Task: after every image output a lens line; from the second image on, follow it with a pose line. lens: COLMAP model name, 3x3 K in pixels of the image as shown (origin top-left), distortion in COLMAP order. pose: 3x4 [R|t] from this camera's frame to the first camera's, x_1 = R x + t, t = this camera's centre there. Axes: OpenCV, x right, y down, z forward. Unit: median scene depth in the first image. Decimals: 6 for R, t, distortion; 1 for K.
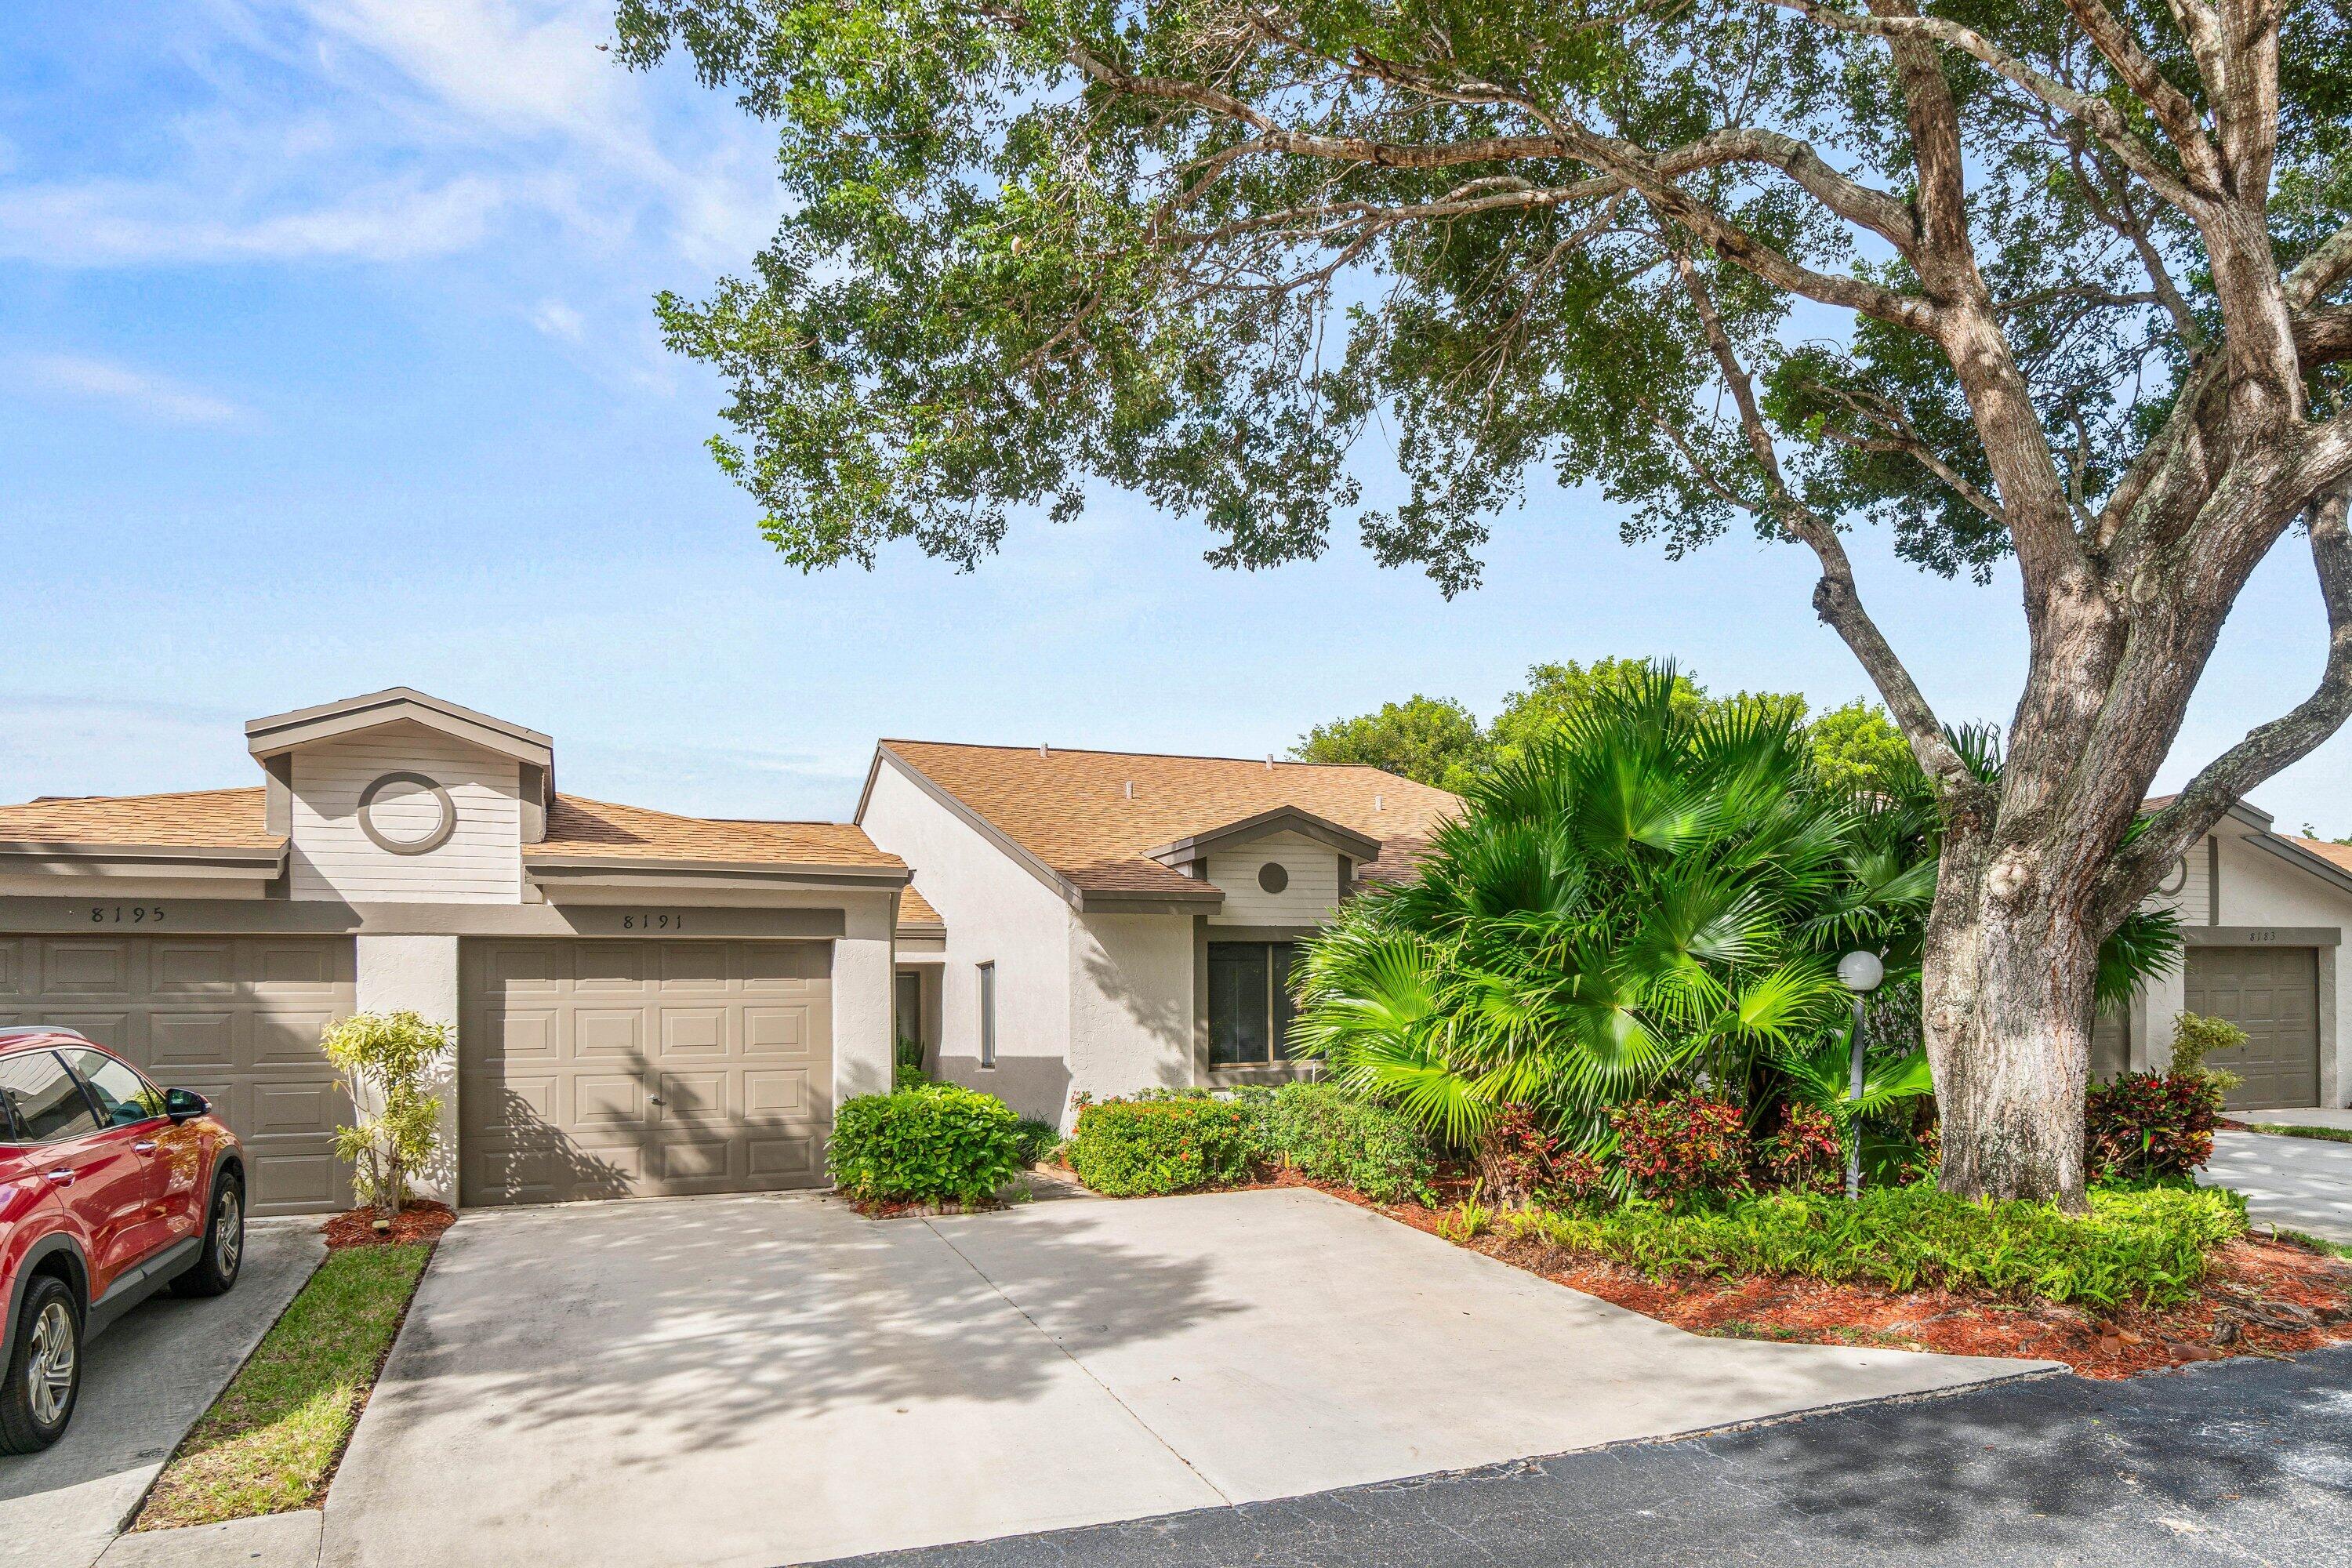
lens RADIAL K [[1035.8, 0, 1147.4], [0, 1035.8, 772.4], [0, 0, 1]] dist [0.001432, -0.000103]
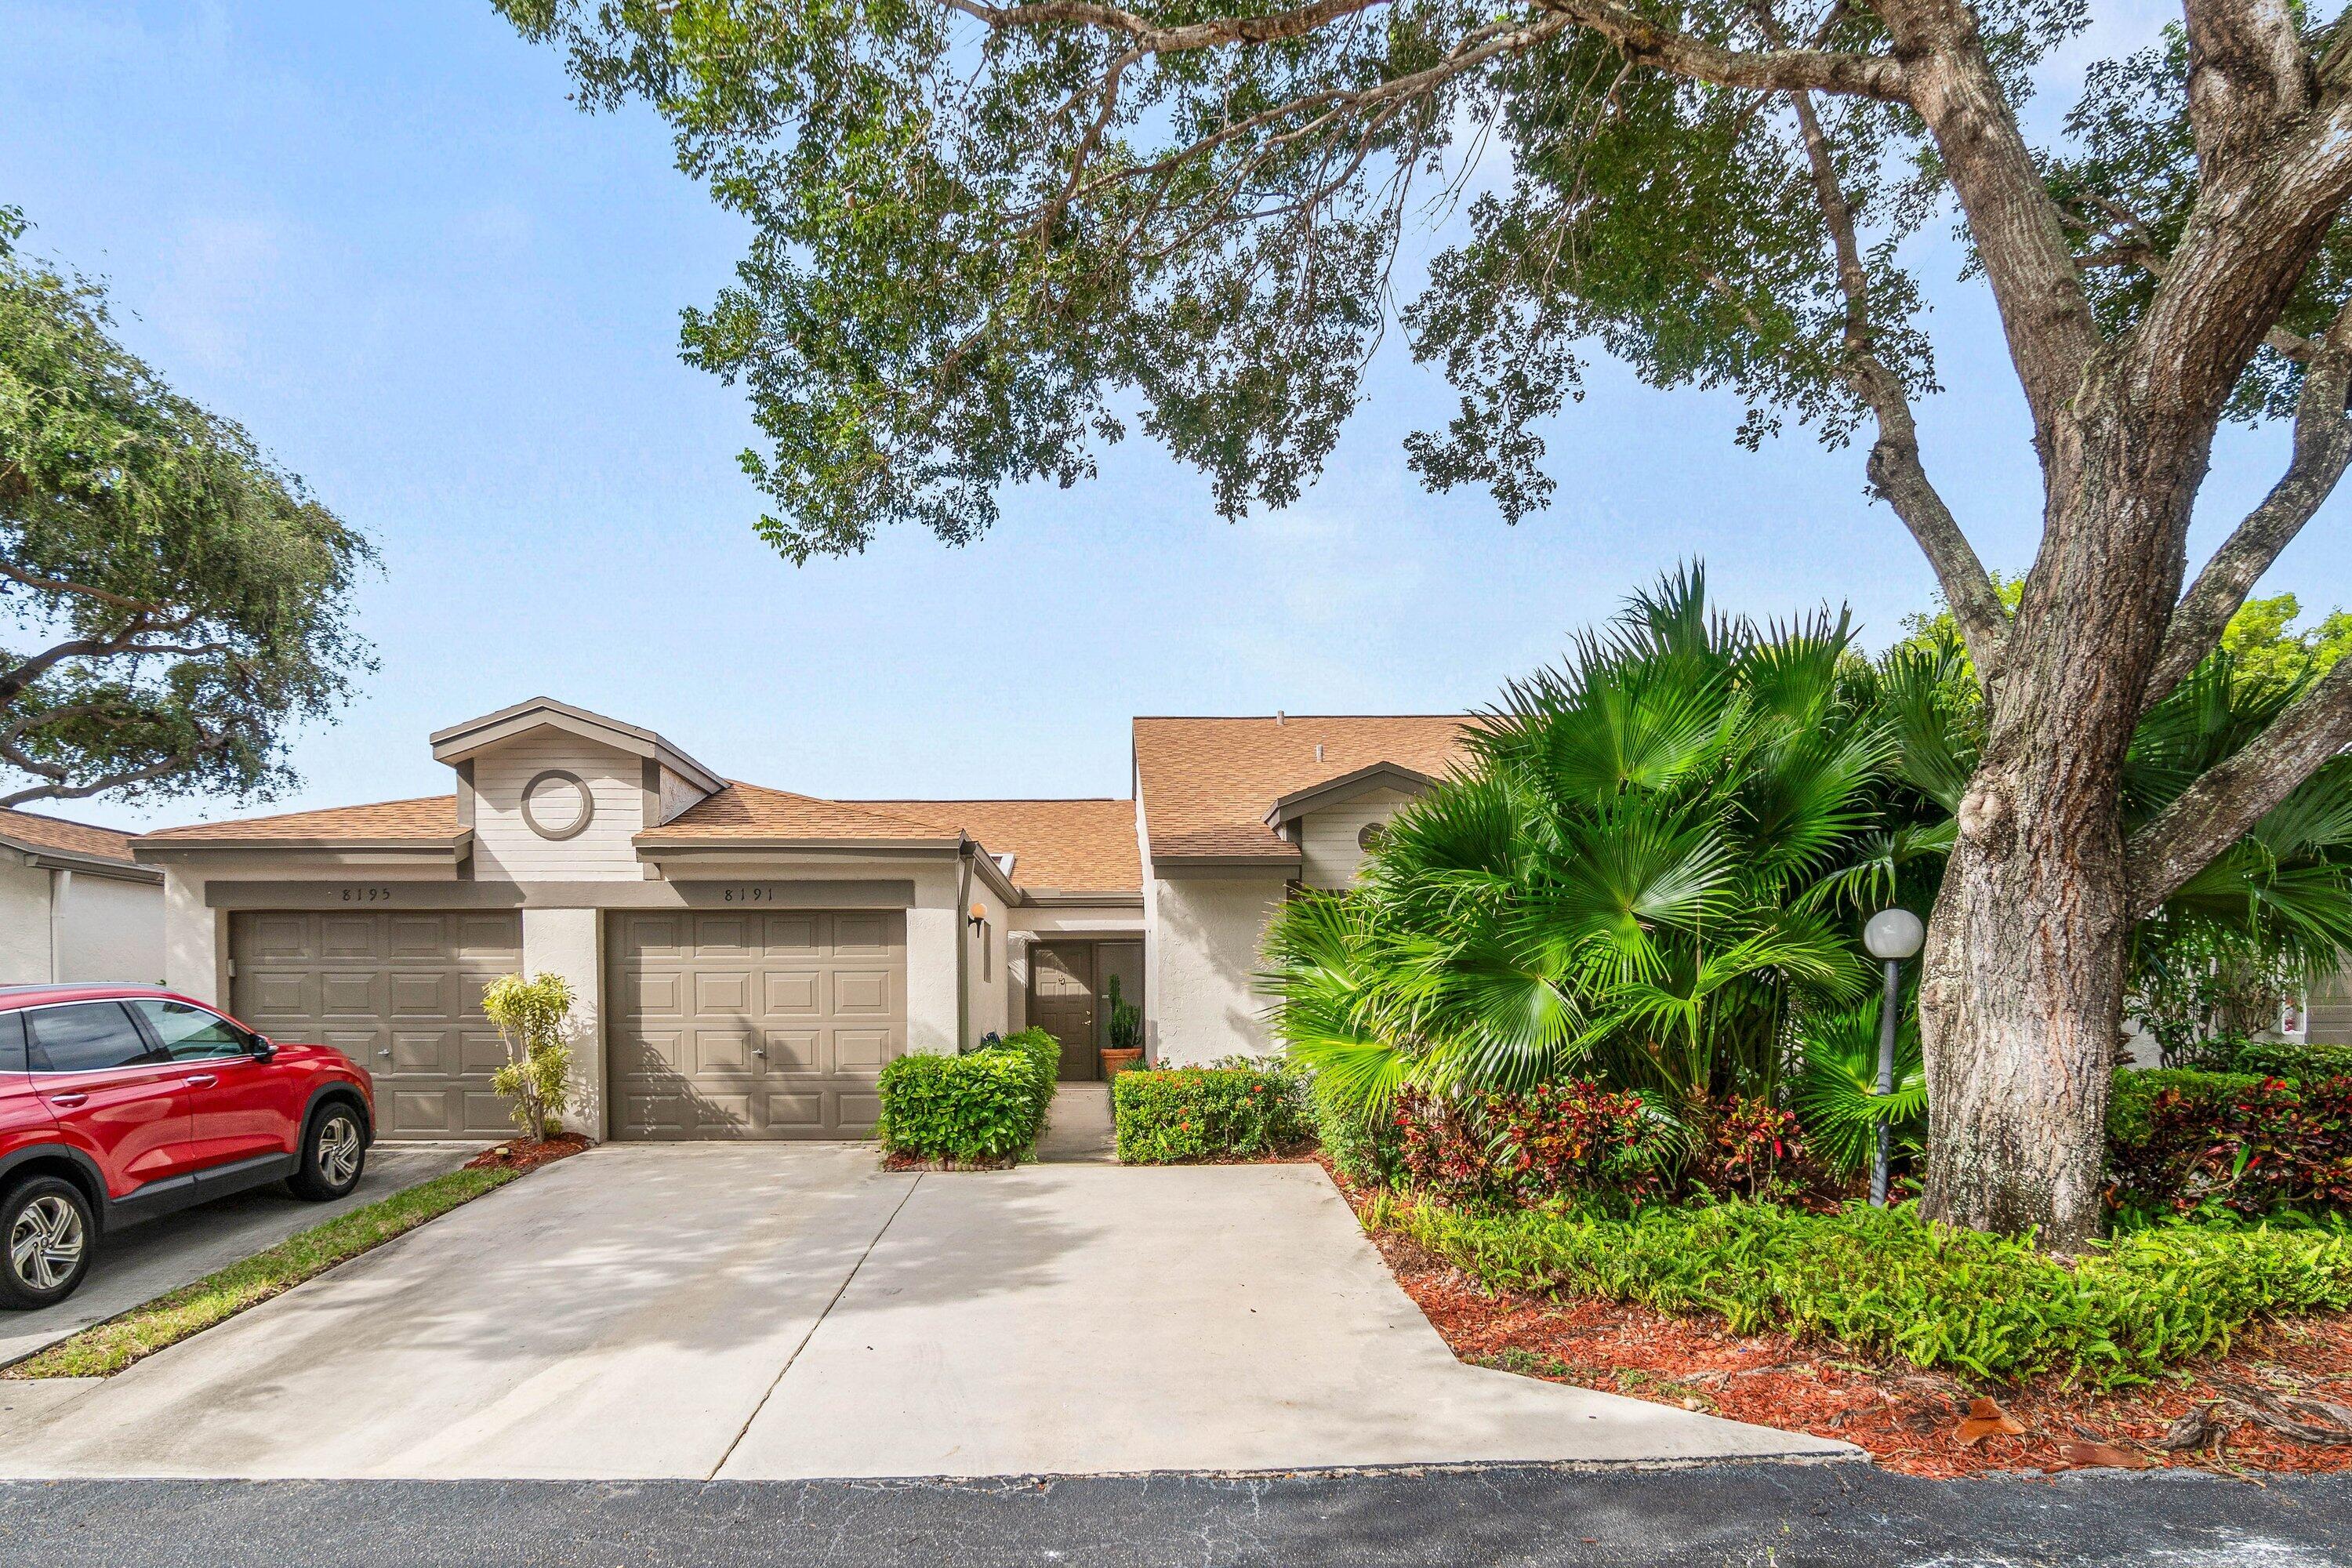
lens RADIAL K [[1026.2, 0, 1139.1], [0, 1026.2, 781.6], [0, 0, 1]] dist [-0.002172, 0.000011]
pose [[0.963263, -0.043475, -0.265019, 0.272682], [0.053552, 0.998086, 0.030915, 0.015371], [0.263167, -0.043972, 0.963748, 0.074463]]
